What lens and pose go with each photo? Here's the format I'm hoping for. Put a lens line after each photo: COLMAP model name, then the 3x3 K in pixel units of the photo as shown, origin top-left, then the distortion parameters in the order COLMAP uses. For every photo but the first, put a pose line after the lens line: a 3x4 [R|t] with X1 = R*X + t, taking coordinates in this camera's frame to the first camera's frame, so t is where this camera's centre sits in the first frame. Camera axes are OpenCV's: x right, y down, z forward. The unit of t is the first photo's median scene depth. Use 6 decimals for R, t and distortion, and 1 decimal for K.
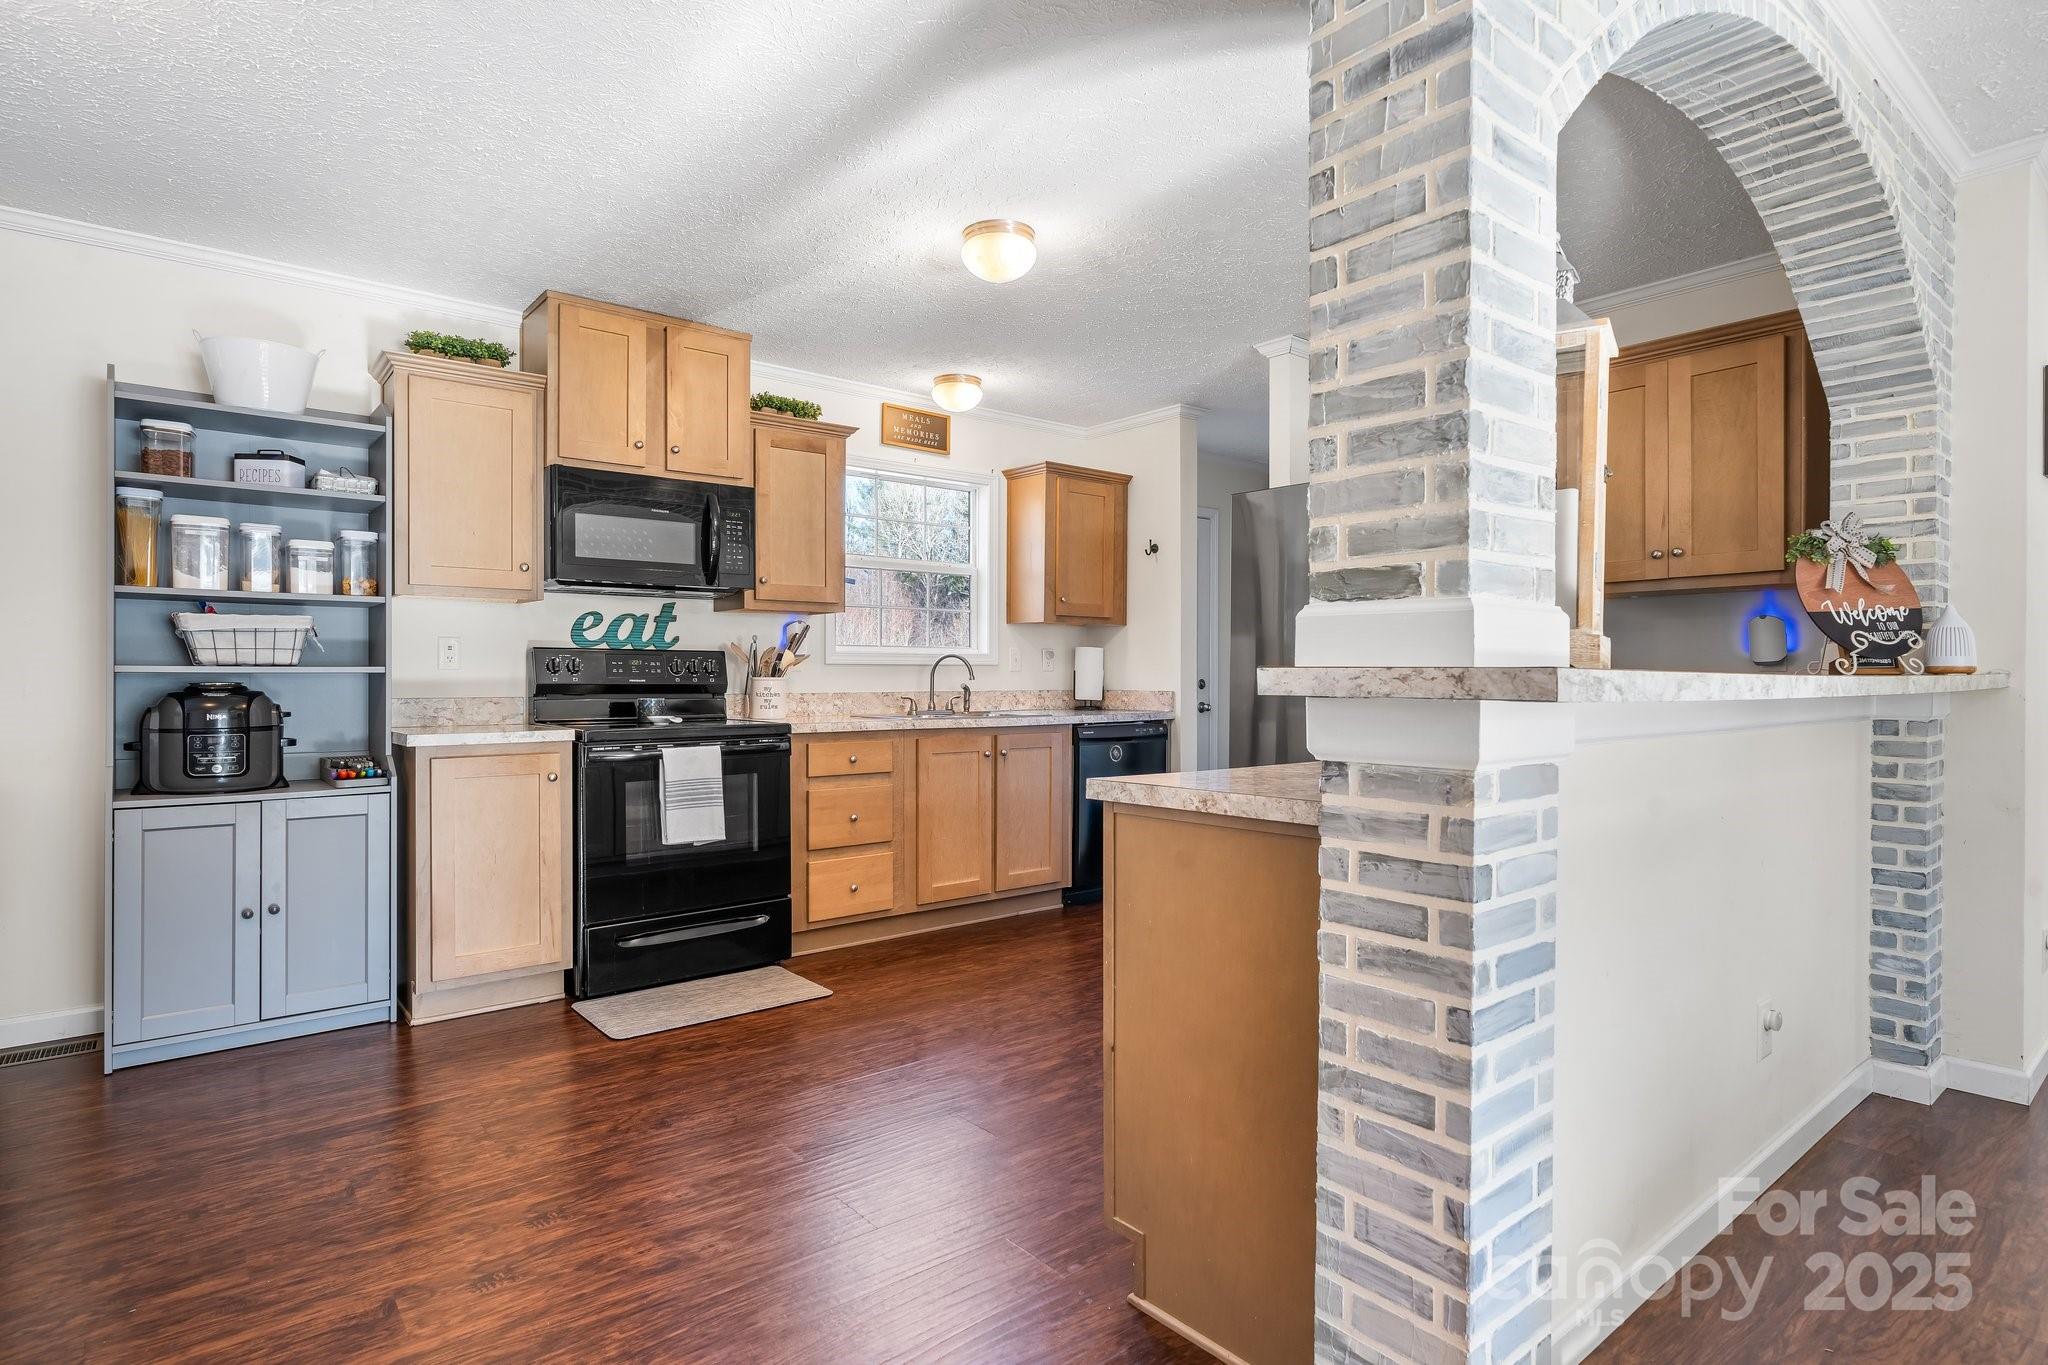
lens RADIAL K [[1068.4, 0, 1023.9], [0, 1068.4, 679.9], [0, 0, 1]] dist [0.004326, 0.000364]
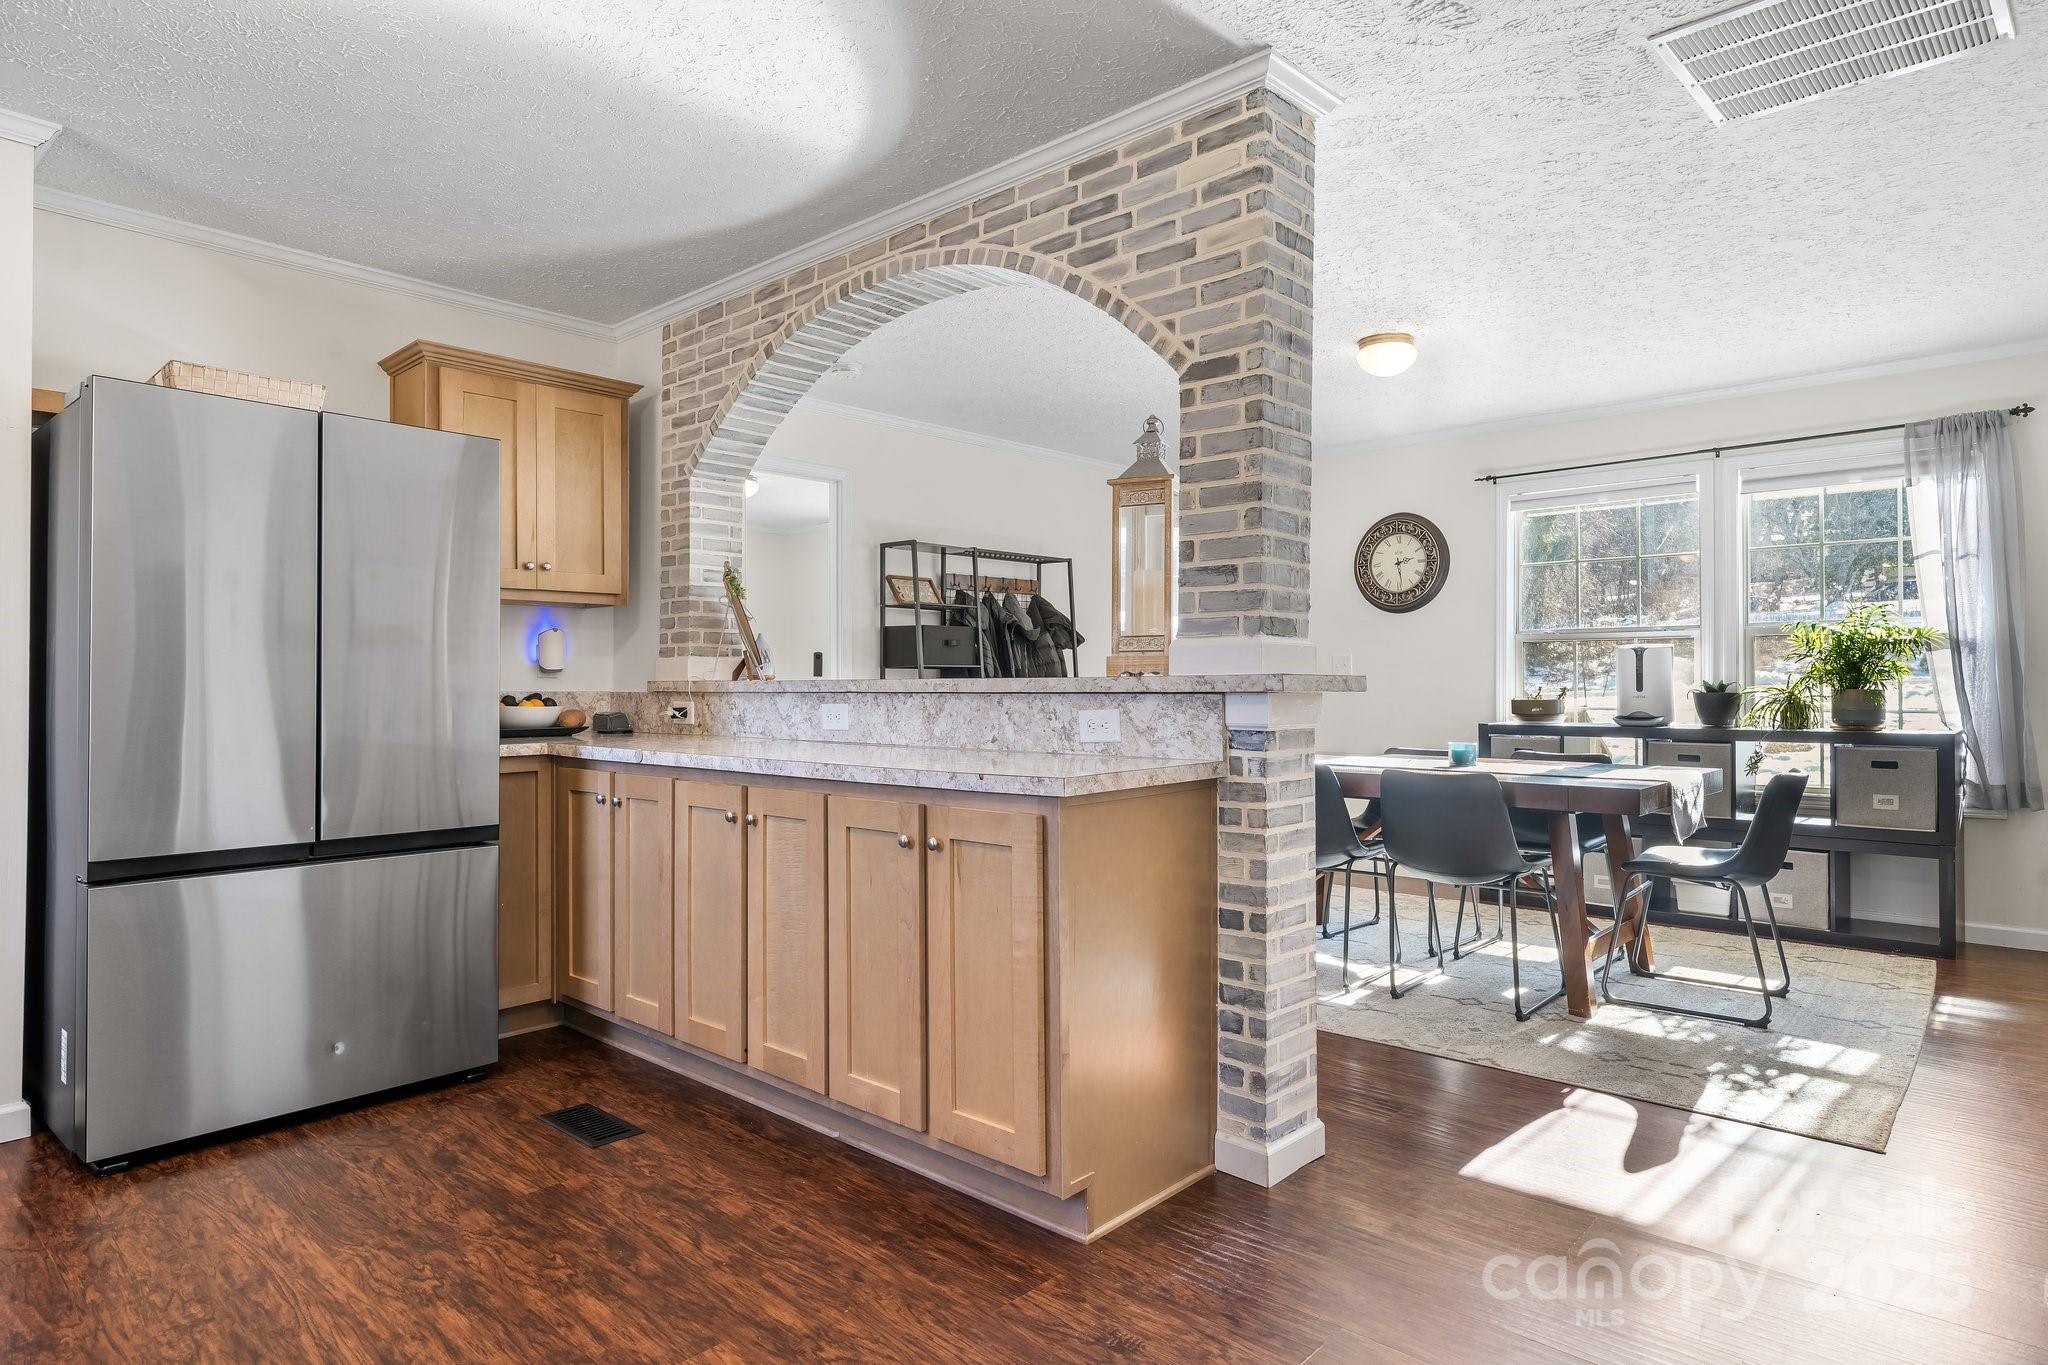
lens RADIAL K [[1152.6, 0, 1025.2], [0, 1152.6, 672.3], [0, 0, 1]] dist [-0.000568, 0.000024]
pose [[-0.137045, 0.007245, 0.990538, -0.761909], [0.006257, 0.999960, -0.006448, -0.003154], [-0.990545, 0.005314, -0.137085, 0.861126]]
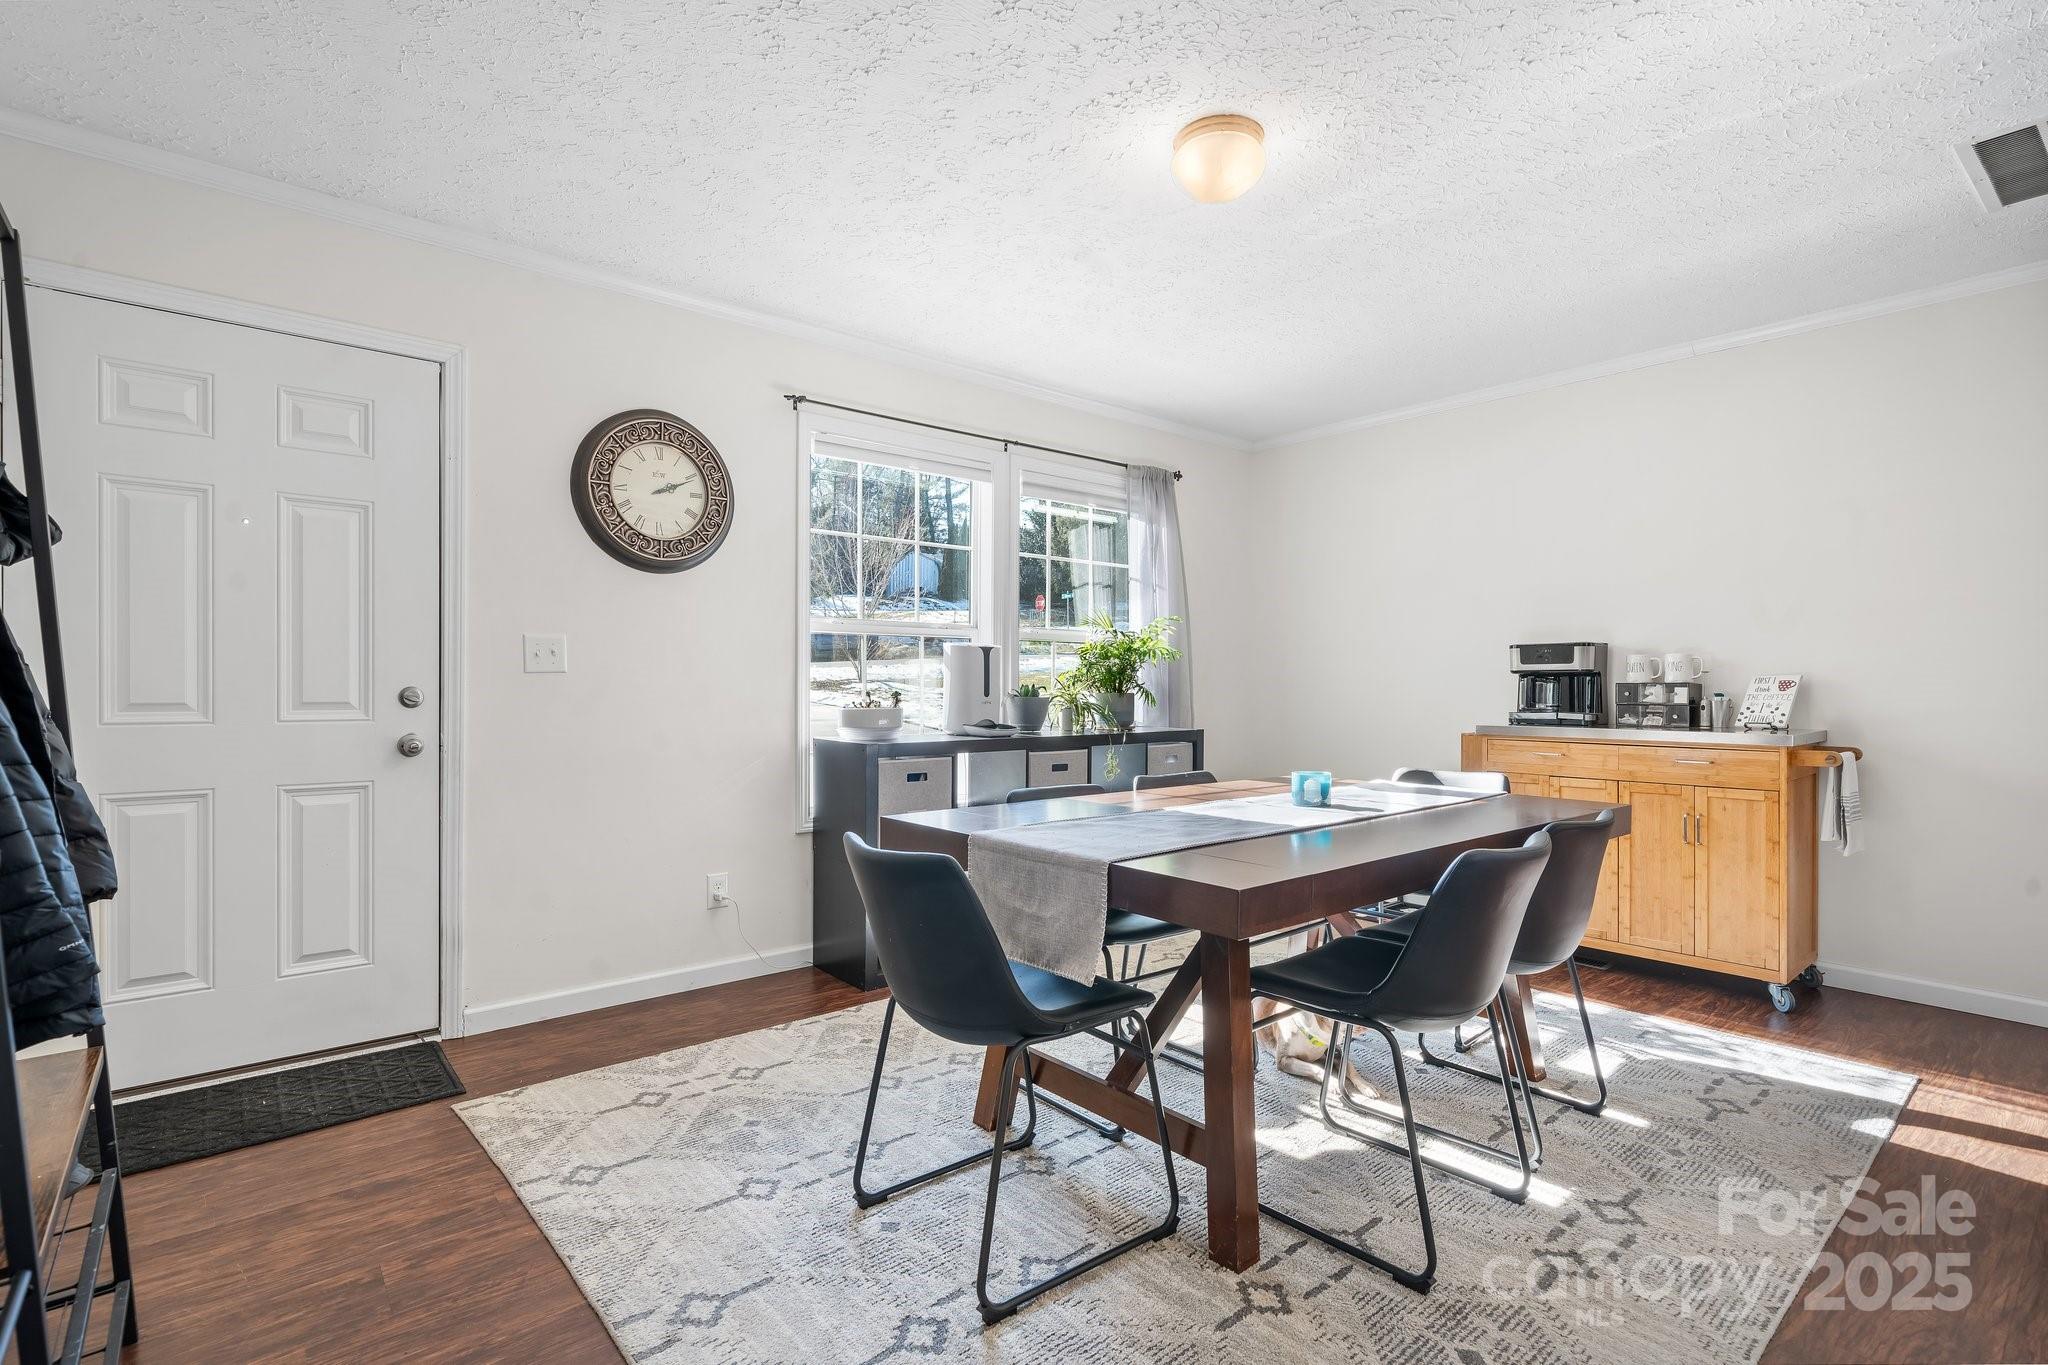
lens RADIAL K [[956.1, 0, 1022.1], [0, 956.1, 687.2], [0, 0, 1]] dist [0.001935, 0.000068]
pose [[-0.999961, 0.001530, -0.008688, -0.057237], [0.001494, 0.999990, 0.004164, -0.000881], [0.008694, 0.004151, -0.999954, 0.907013]]
